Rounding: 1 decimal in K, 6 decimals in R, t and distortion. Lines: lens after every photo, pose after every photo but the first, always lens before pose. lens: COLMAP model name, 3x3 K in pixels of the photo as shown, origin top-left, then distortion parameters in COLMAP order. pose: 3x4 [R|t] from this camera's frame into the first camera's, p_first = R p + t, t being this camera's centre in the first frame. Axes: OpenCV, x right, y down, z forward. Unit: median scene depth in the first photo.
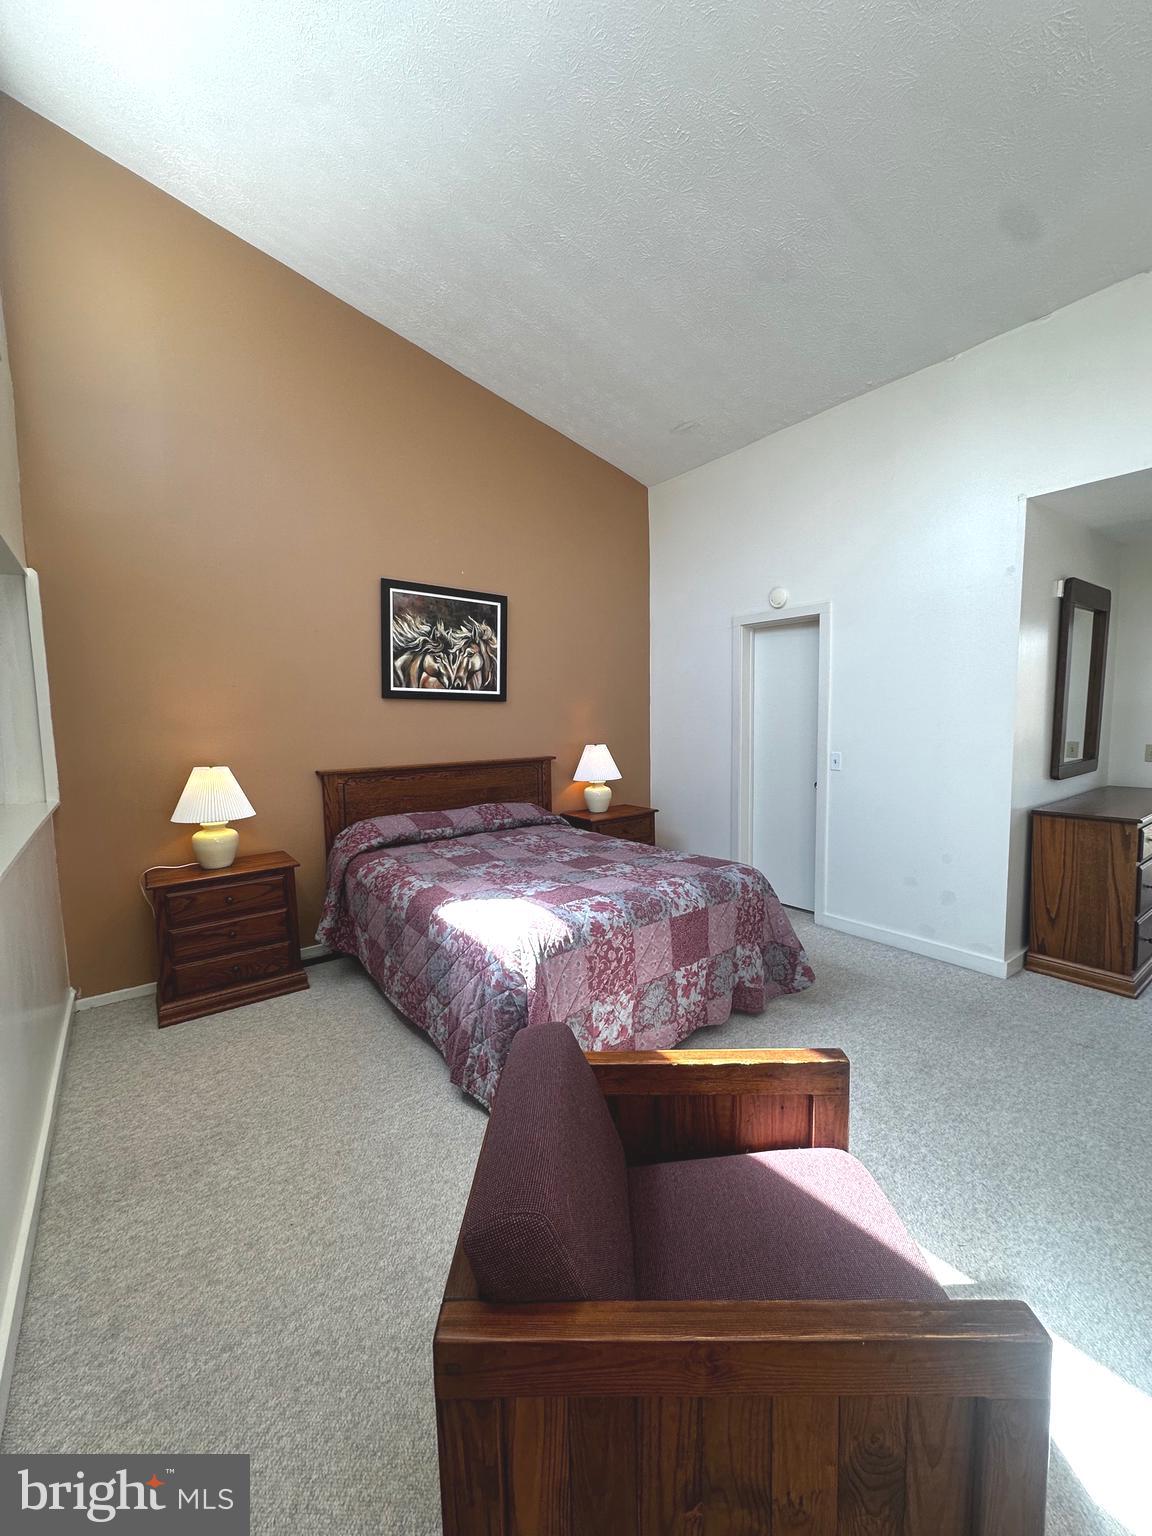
lens RADIAL K [[616.3, 0, 573.4], [0, 616.3, 770.5], [0, 0, 1]] dist [-0.004584, 0.001297]
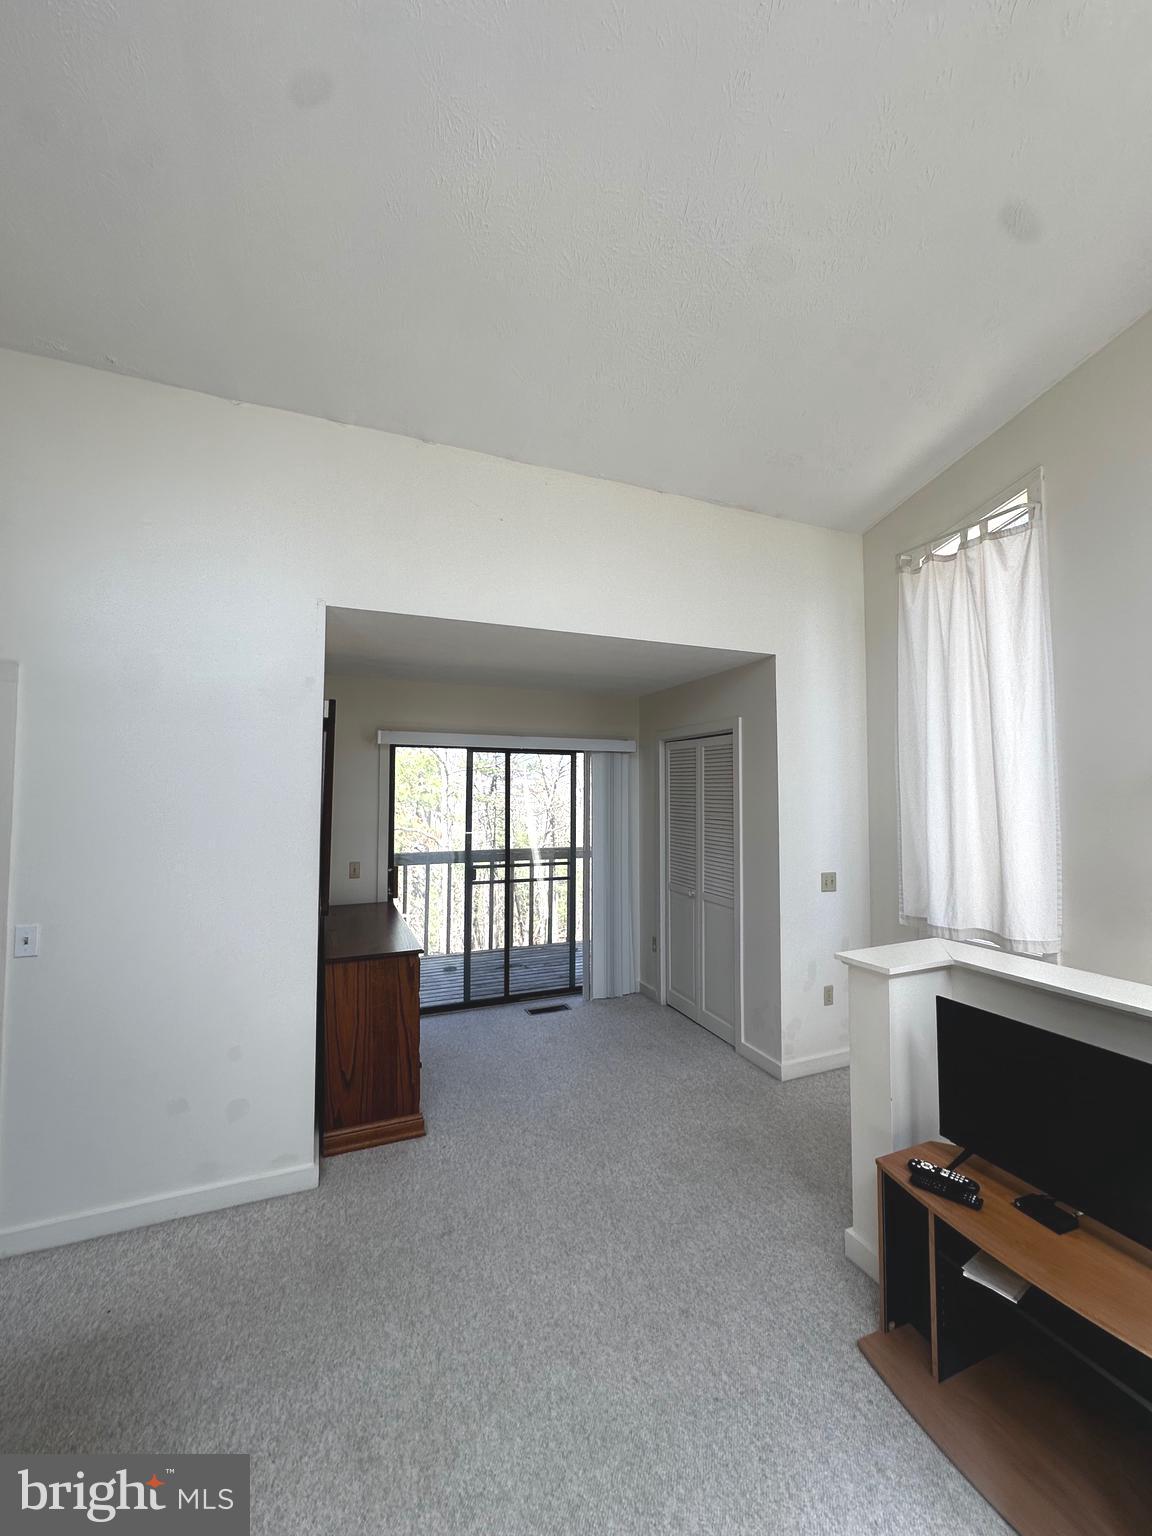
lens RADIAL K [[616.3, 0, 586.8], [0, 616.3, 761.8], [0, 0, 1]] dist [-0.004584, 0.001297]
pose [[0.231512, 0.066736, 0.970540, -0.015965], [0.085439, 0.992394, -0.088619, -0.084475], [-0.969073, 0.103438, 0.224049, 0.354618]]
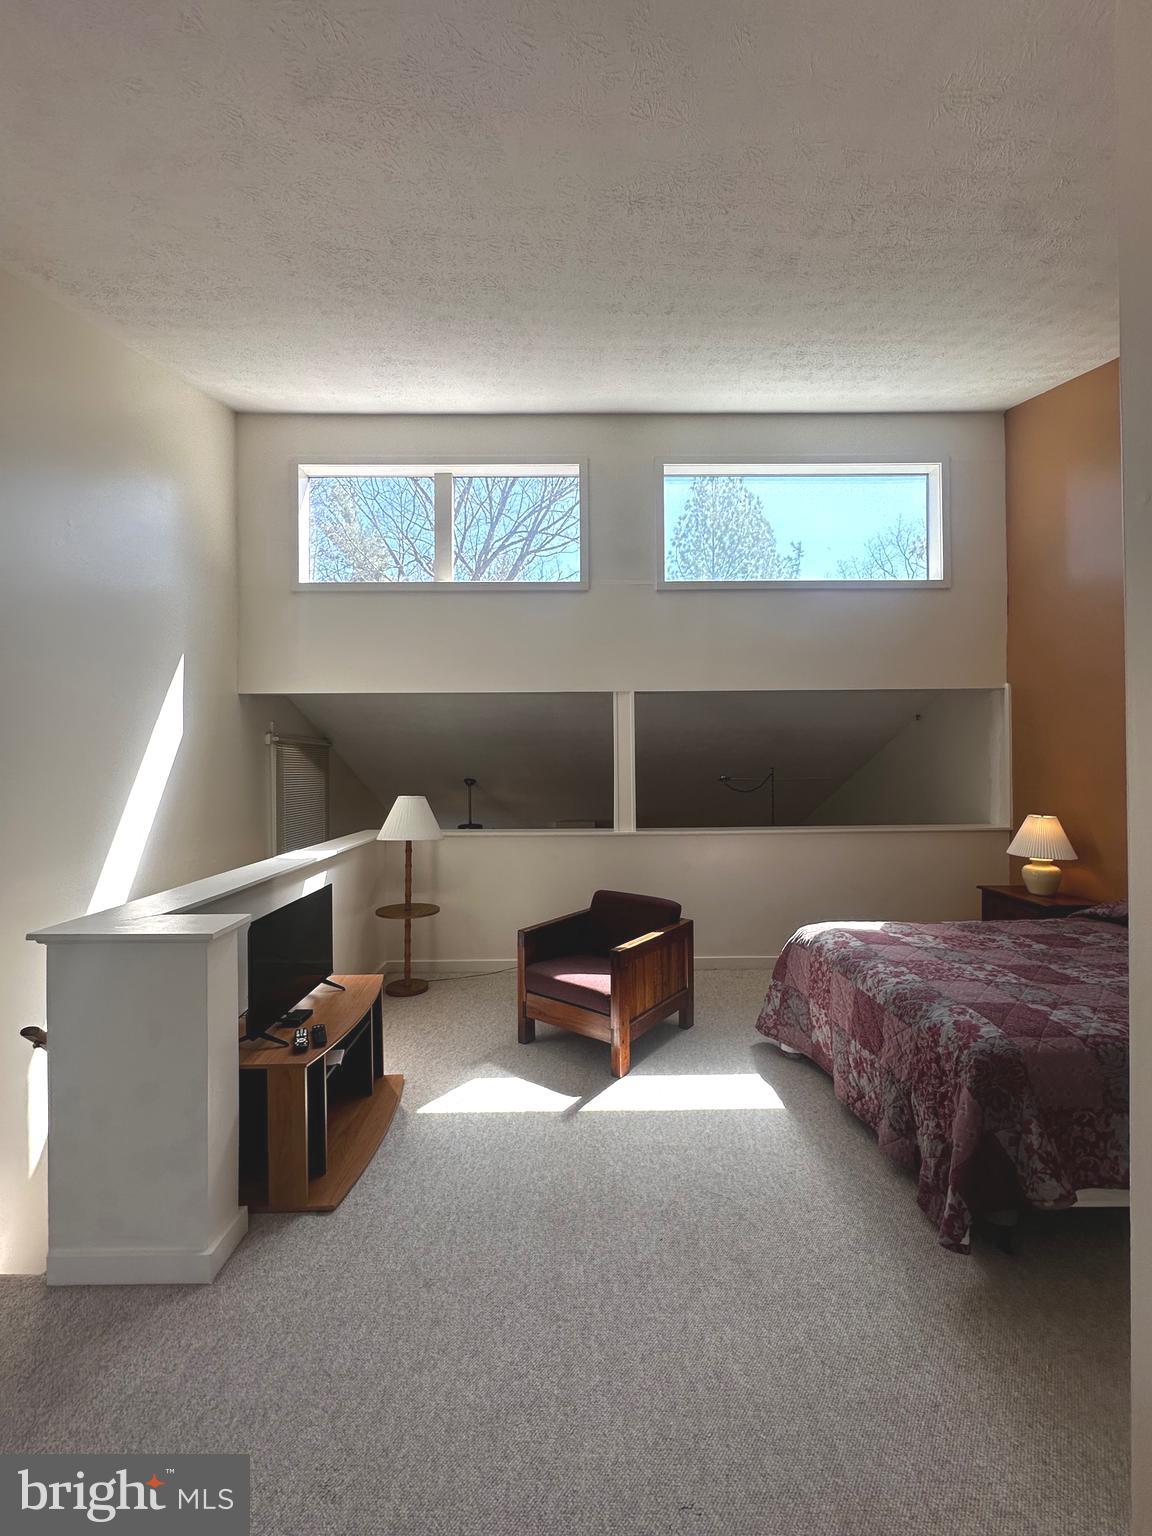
lens RADIAL K [[616.3, 0, 575.4], [0, 616.3, 768.5], [0, 0, 1]] dist [-0.004584, 0.001297]
pose [[-0.594468, 0.026357, -0.803687, 0.811280], [-0.055967, 0.995683, 0.074051, -0.114347], [0.802169, 0.089001, -0.590426, 0.766156]]
